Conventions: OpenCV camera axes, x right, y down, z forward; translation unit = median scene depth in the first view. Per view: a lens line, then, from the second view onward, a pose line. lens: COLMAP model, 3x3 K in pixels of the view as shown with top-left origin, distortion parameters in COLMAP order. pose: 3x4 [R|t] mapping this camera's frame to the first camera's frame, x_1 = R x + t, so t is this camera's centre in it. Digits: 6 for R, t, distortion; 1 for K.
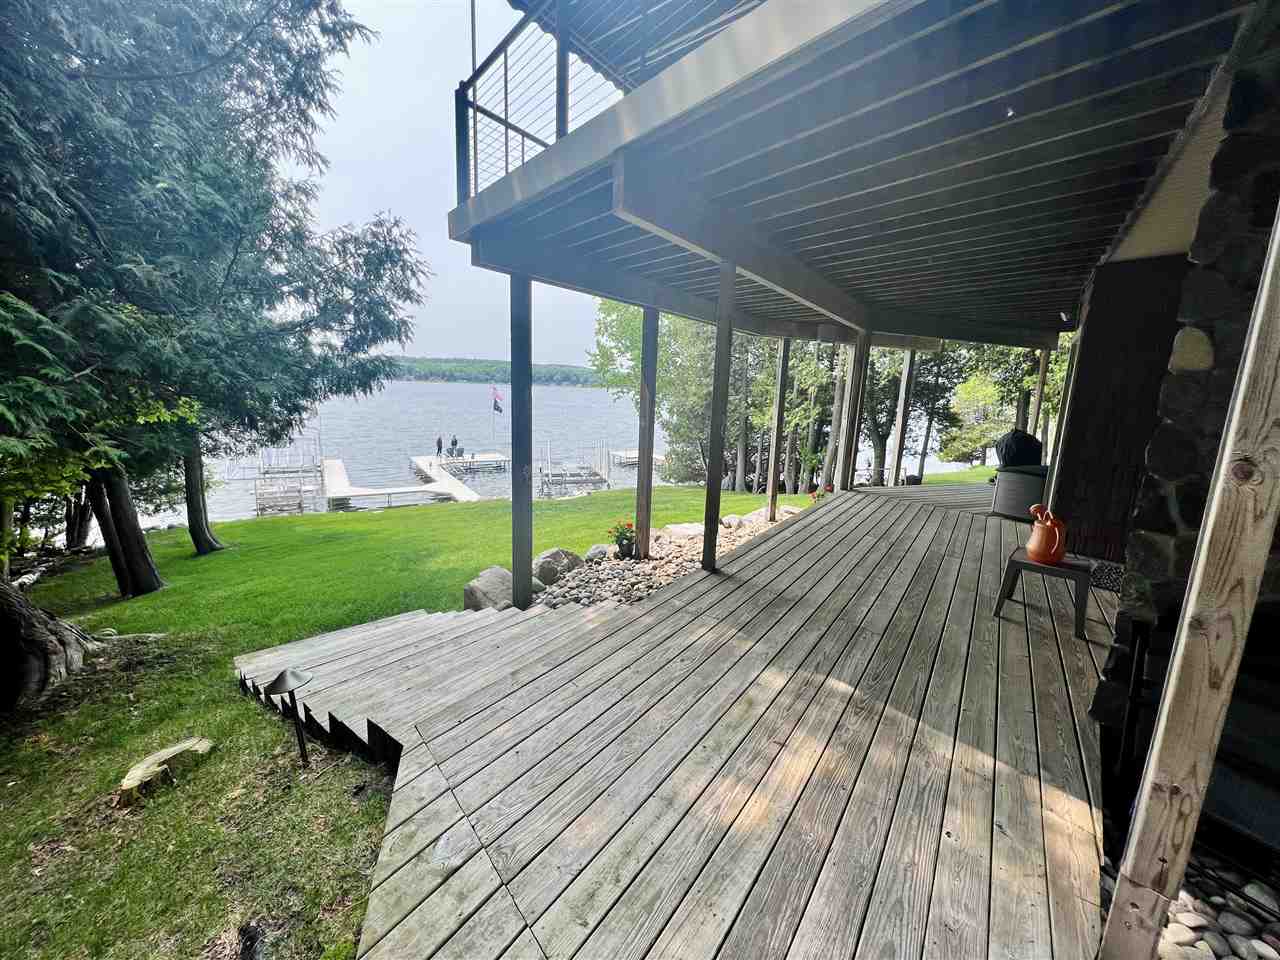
lens RADIAL K [[509.9, 0, 640.0], [0, 509.9, 480.0], [0, 0, 1]] dist [0.001025, 0.000178]
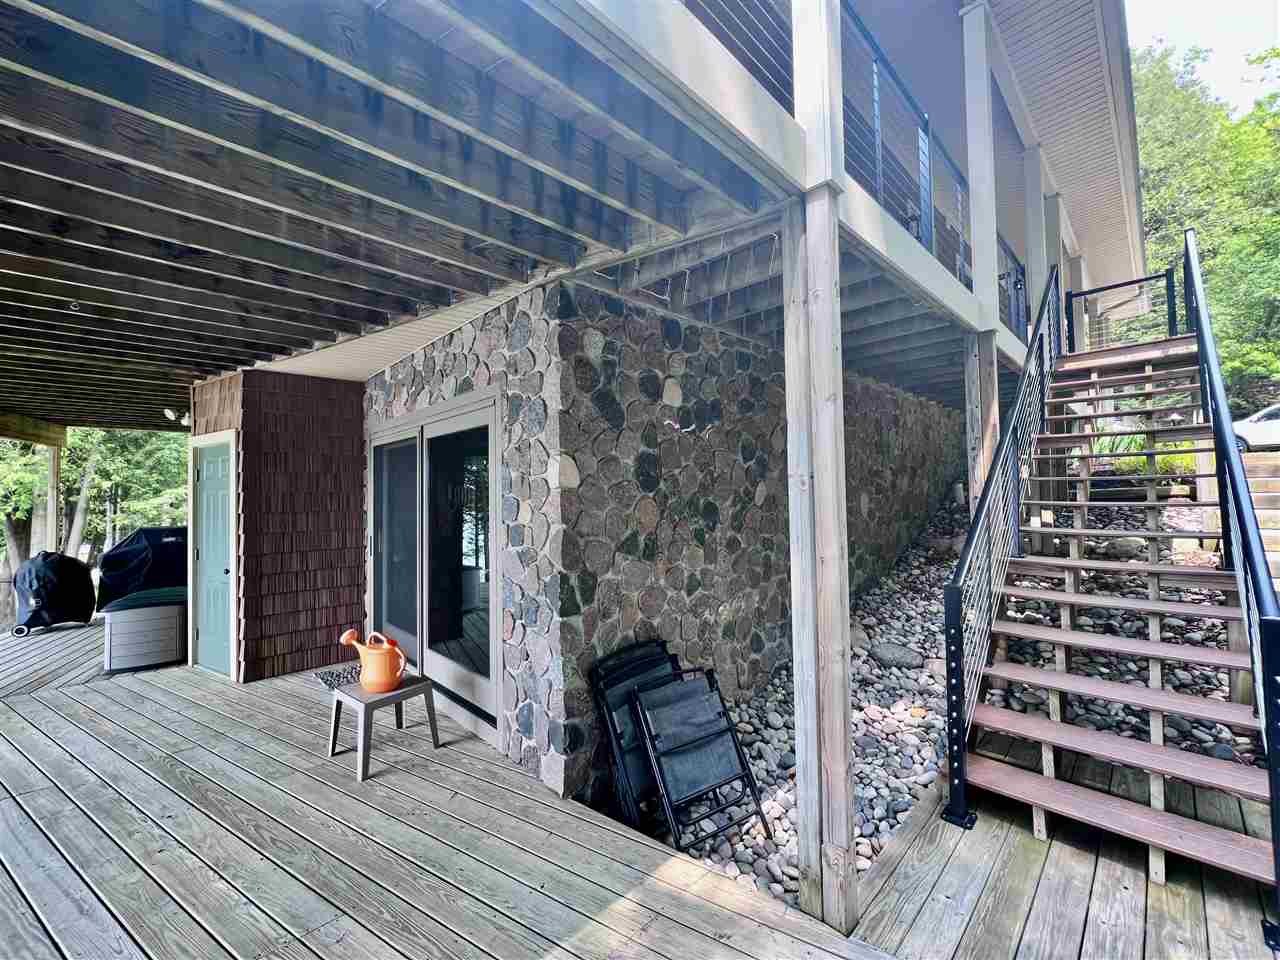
lens RADIAL K [[509.9, 0, 640.0], [0, 509.9, 480.0], [0, 0, 1]] dist [0.001025, 0.000178]
pose [[-0.086524, -0.004803, 0.996238, -0.090626], [0.193374, 0.980889, 0.021524, -0.082313], [-0.977302, 0.194509, -0.083942, 0.340049]]
